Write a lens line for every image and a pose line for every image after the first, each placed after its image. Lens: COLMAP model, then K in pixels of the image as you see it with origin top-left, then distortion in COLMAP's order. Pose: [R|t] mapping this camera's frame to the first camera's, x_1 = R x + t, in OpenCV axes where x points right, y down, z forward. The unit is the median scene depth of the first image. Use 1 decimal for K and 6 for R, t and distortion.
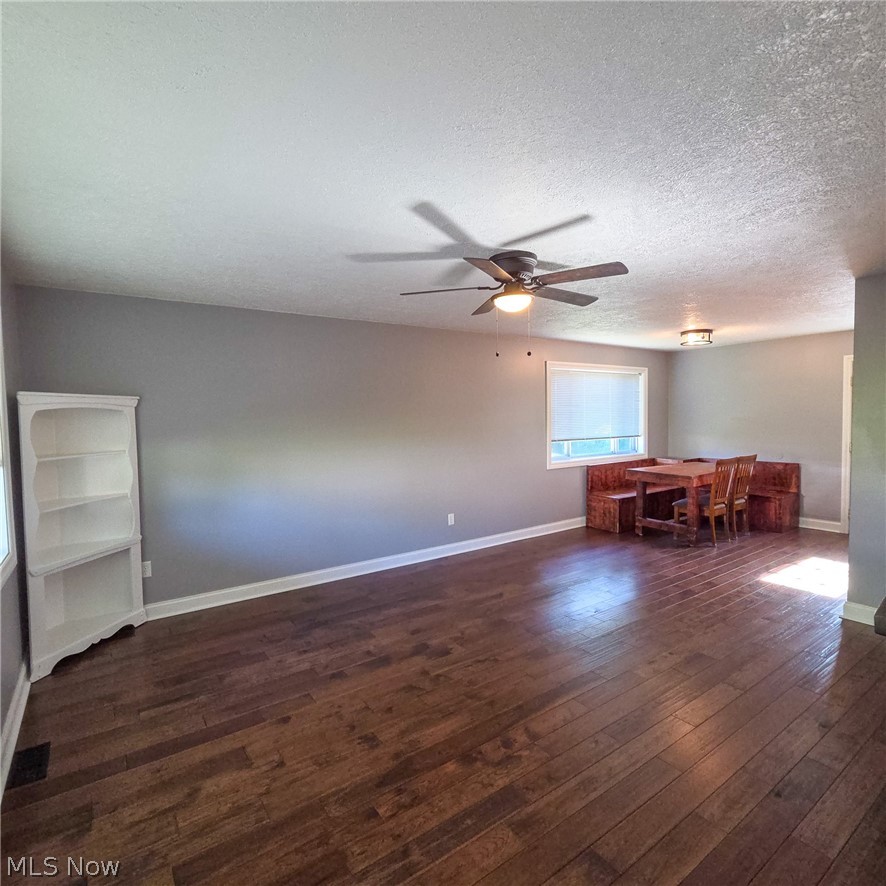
lens RADIAL K [[491.3, 0, 425.6], [0, 491.3, 438.9], [0, 0, 1]] dist [0.001007, 0.001371]
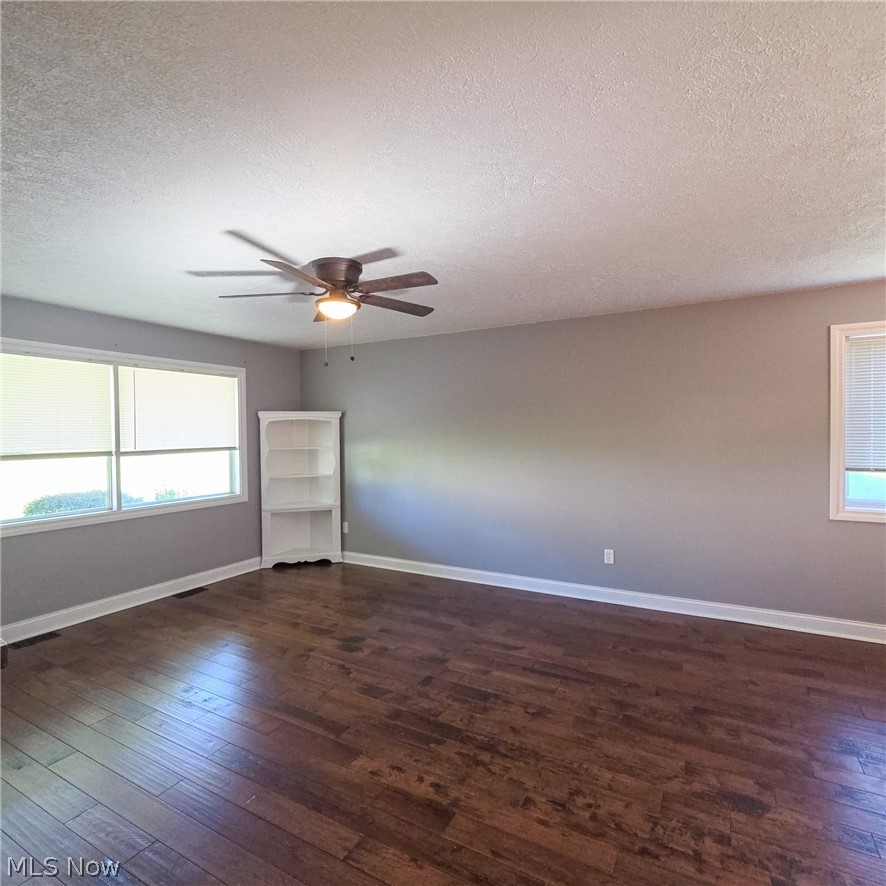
lens RADIAL K [[491.3, 0, 427.9], [0, 491.3, 437.2], [0, 0, 1]] dist [0.001007, 0.001371]
pose [[0.449748, 0.023513, -0.892846, 0.897615], [-0.038918, 0.999220, 0.006711, -0.027340], [0.892307, 0.031729, 0.450312, 0.569326]]
